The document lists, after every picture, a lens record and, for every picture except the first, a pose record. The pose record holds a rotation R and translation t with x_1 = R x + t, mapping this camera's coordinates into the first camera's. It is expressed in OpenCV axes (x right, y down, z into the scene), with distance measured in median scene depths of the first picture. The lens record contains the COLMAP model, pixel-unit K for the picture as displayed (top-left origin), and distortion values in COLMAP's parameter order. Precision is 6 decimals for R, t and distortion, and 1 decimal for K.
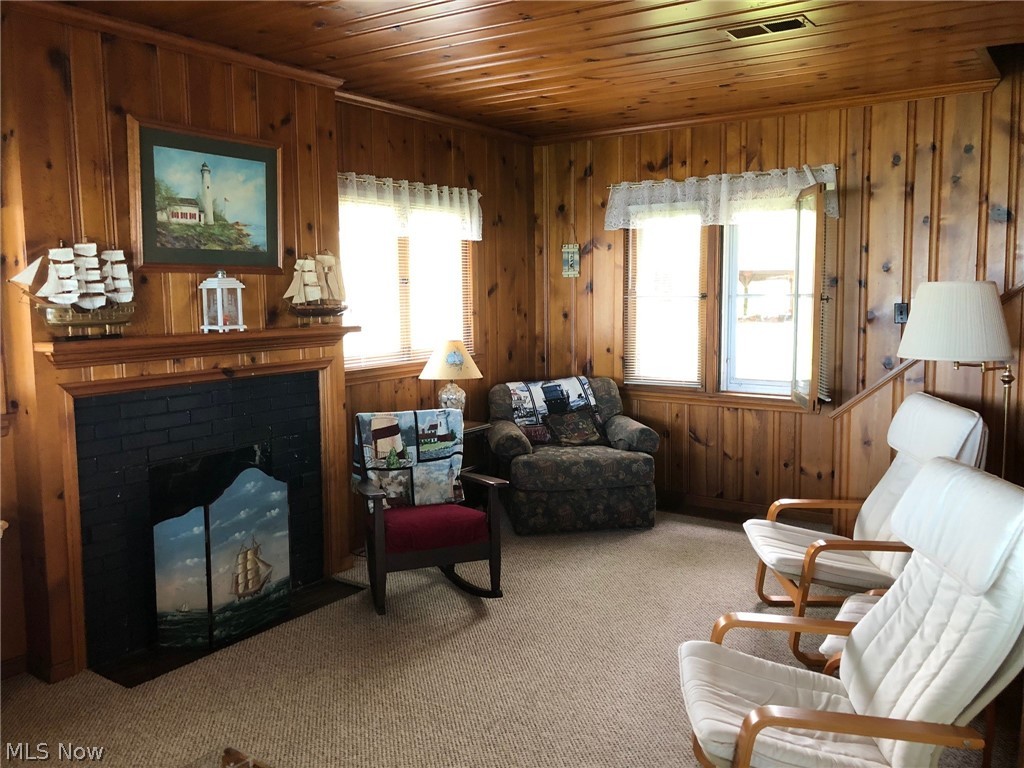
lens RADIAL K [[850.6, 0, 527.4], [0, 850.6, 373.6], [0, 0, 1]] dist [0.002648, 0.002923]
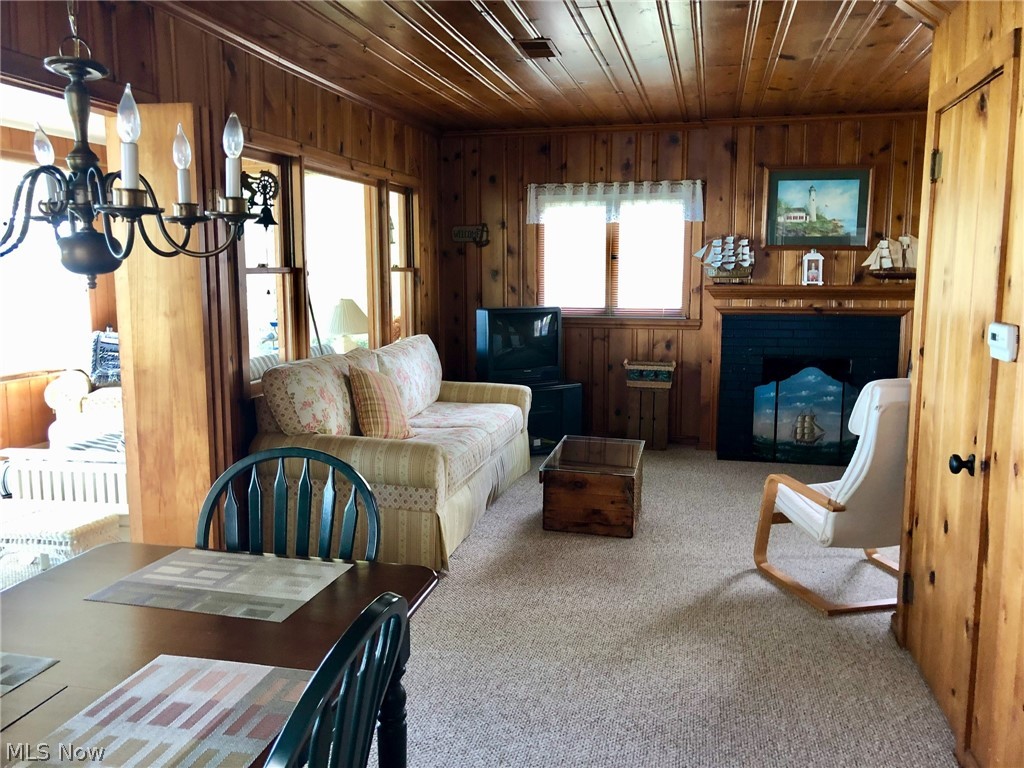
lens RADIAL K [[841.4, 0, 513.4], [0, 841.4, 367.3], [0, 0, 1]] dist [0.068965, -0.118836]
pose [[0.341628, 0.123123, -0.931736, 1.041578], [-0.099136, 0.990572, 0.094549, 0.012253], [0.934592, 0.060068, 0.350612, -0.137292]]
